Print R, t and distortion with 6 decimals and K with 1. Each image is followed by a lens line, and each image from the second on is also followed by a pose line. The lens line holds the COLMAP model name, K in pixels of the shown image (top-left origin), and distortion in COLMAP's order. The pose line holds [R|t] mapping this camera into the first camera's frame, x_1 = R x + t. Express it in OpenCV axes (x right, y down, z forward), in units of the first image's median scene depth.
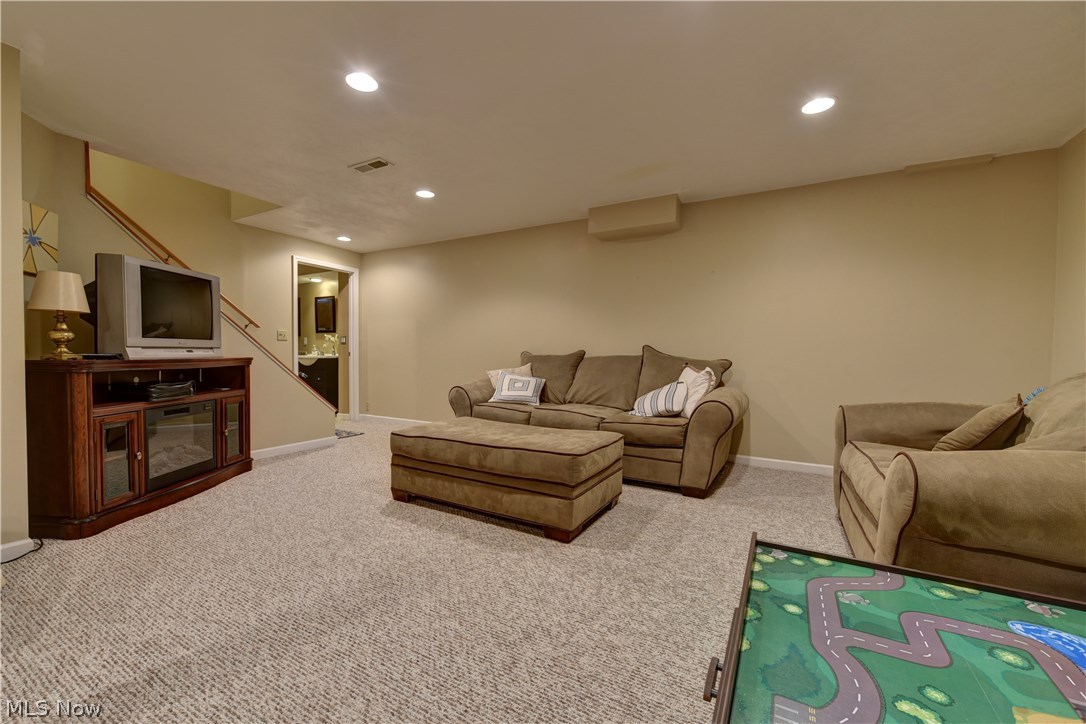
lens RADIAL K [[431.1, 0, 542.7], [0, 431.1, 361.0], [0, 0, 1]] dist [-0.007648, 0.000230]
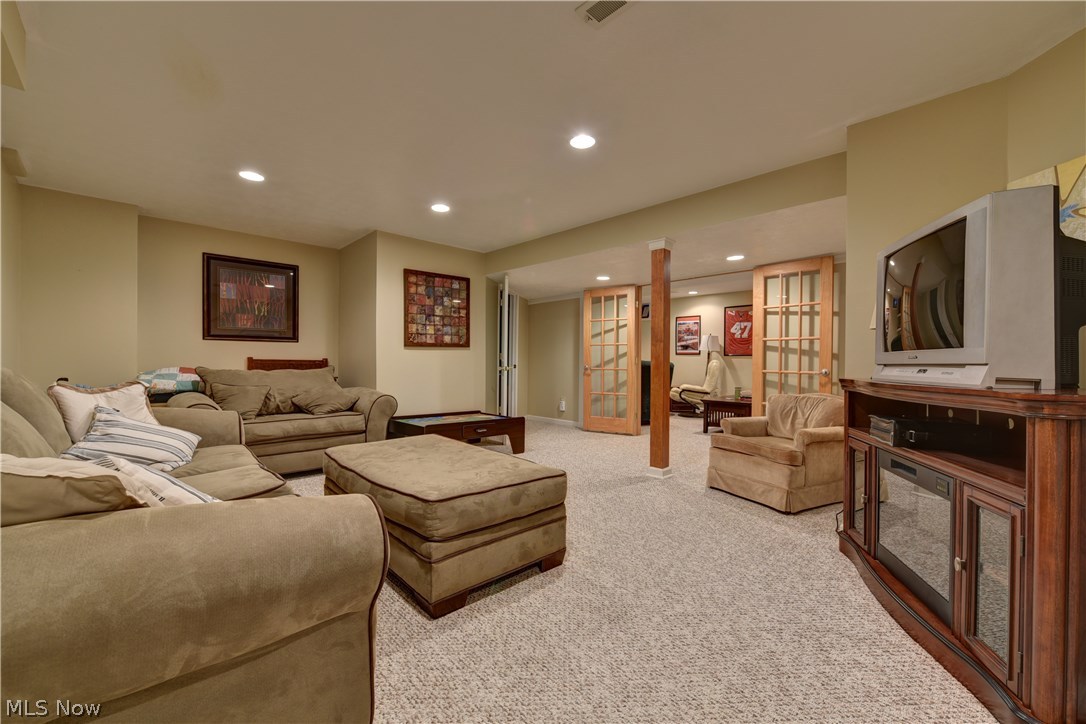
lens RADIAL K [[431.1, 0, 542.1], [0, 431.1, 363.4], [0, 0, 1]] dist [-0.007648, 0.000230]
pose [[-0.959263, -0.007747, 0.282408, -0.502877], [-0.002657, 0.999827, 0.018401, -0.041108], [-0.282502, 0.016901, -0.959118, 1.666268]]
